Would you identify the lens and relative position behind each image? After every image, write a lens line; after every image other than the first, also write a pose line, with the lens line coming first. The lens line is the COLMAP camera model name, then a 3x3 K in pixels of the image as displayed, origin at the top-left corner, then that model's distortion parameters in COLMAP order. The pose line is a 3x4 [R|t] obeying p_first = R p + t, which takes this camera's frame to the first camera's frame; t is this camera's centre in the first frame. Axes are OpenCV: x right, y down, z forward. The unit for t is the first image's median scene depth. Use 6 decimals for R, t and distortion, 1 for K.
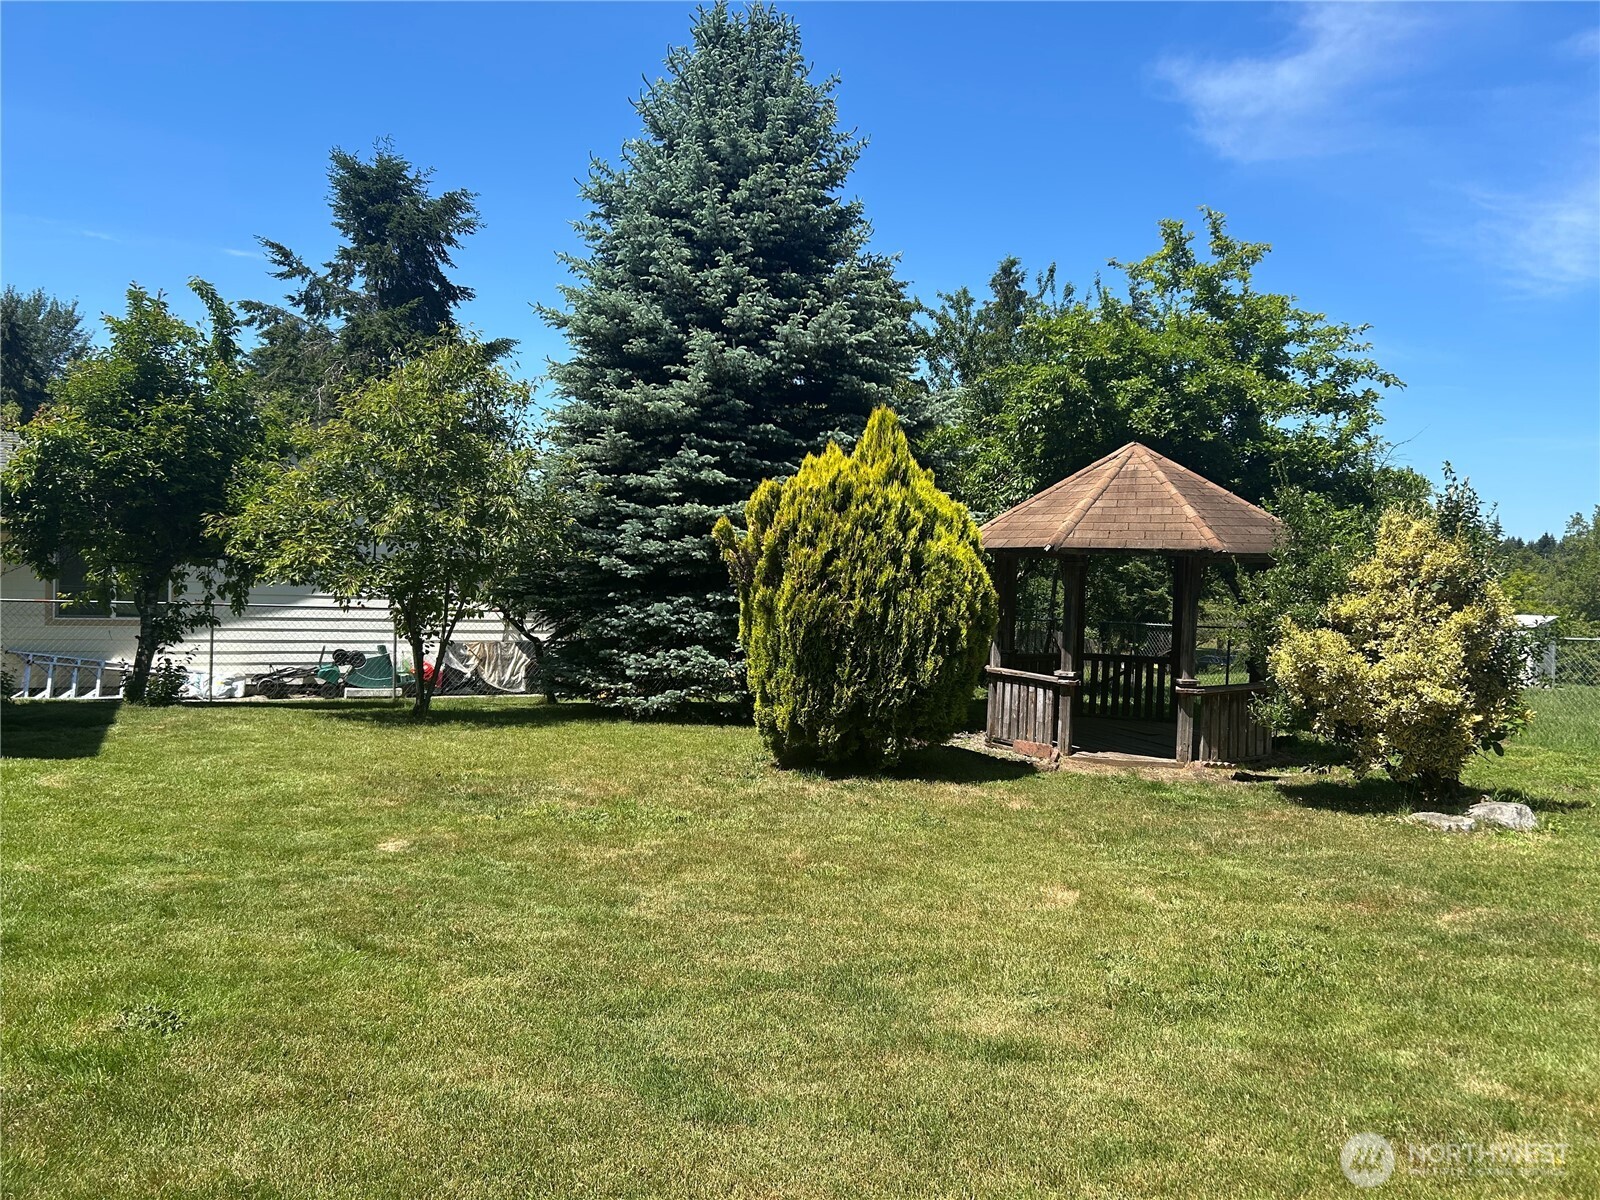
lens RADIAL K [[1209.7, 0, 794.8], [0, 1209.7, 607.7], [0, 0, 1]] dist [0.060681, -0.067094]
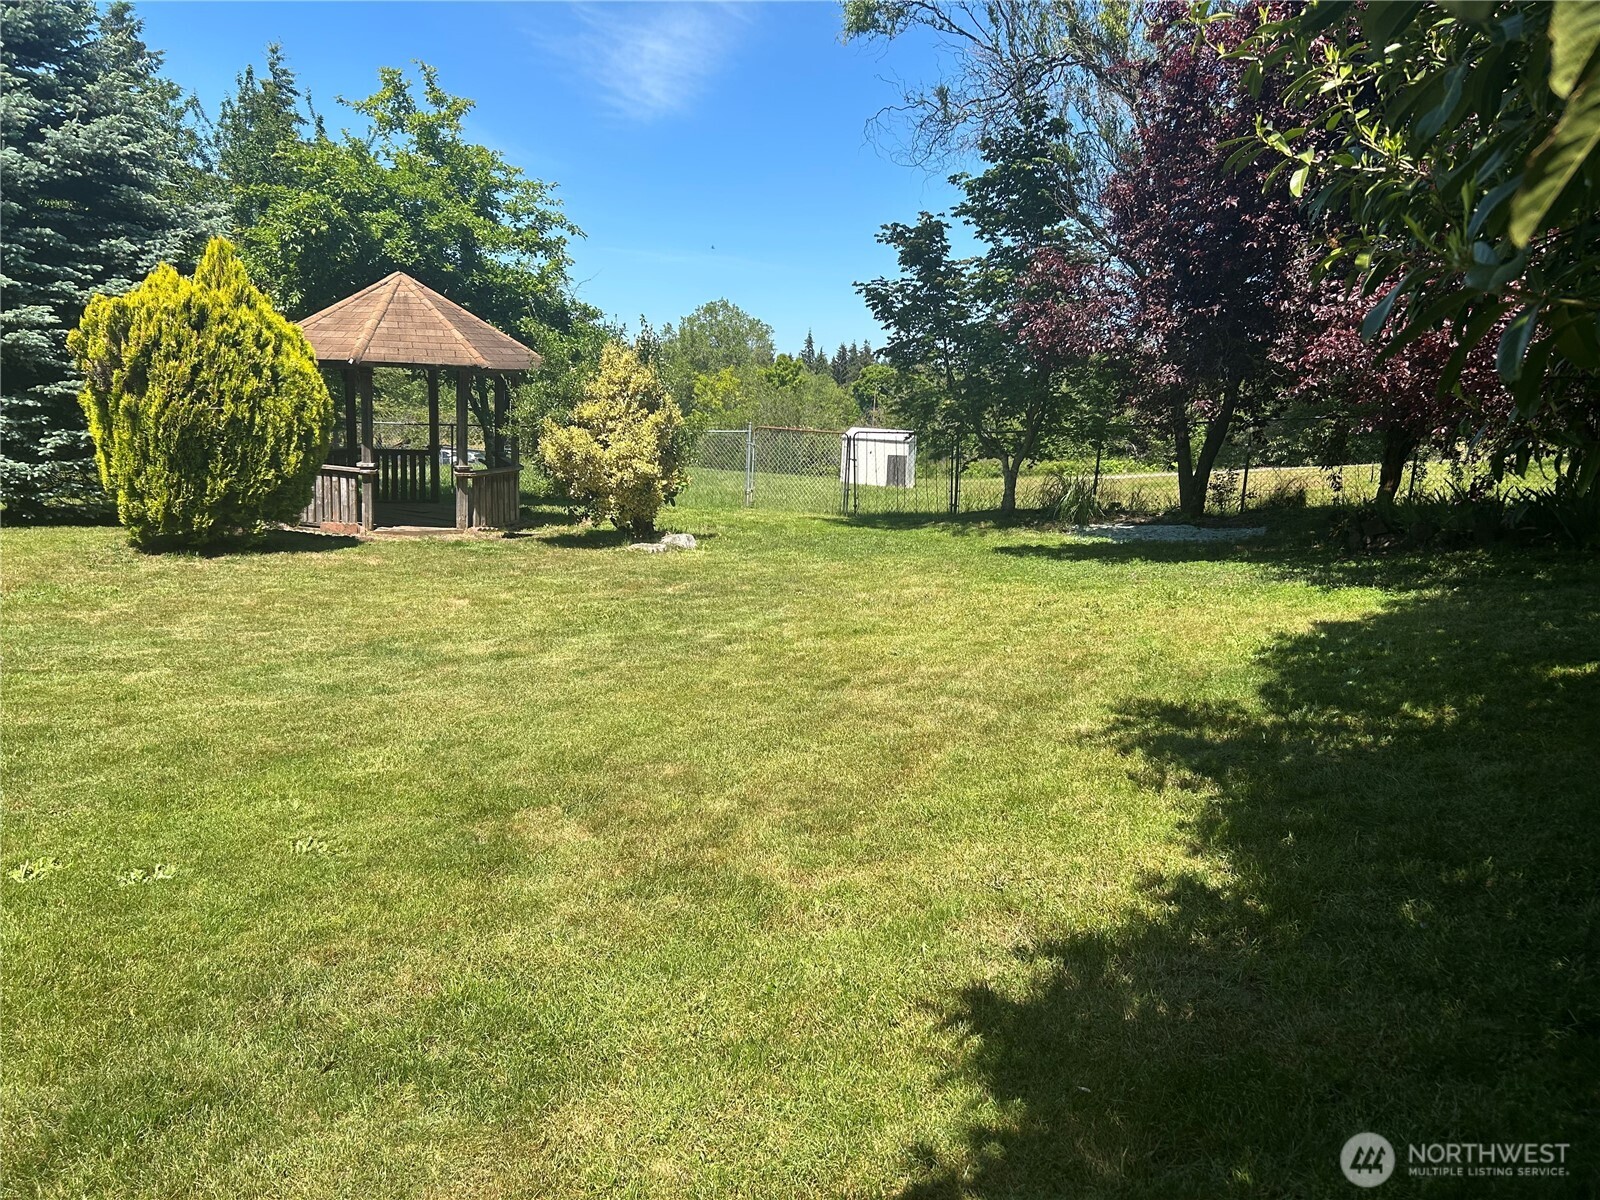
lens RADIAL K [[1209.7, 0, 794.8], [0, 1209.7, 607.7], [0, 0, 1]] dist [0.060681, -0.067094]
pose [[0.783127, -0.105689, 0.612814, -0.248393], [0.003648, 0.986215, 0.165426, -0.007273], [-0.621851, -0.127314, 0.772718, -0.290945]]
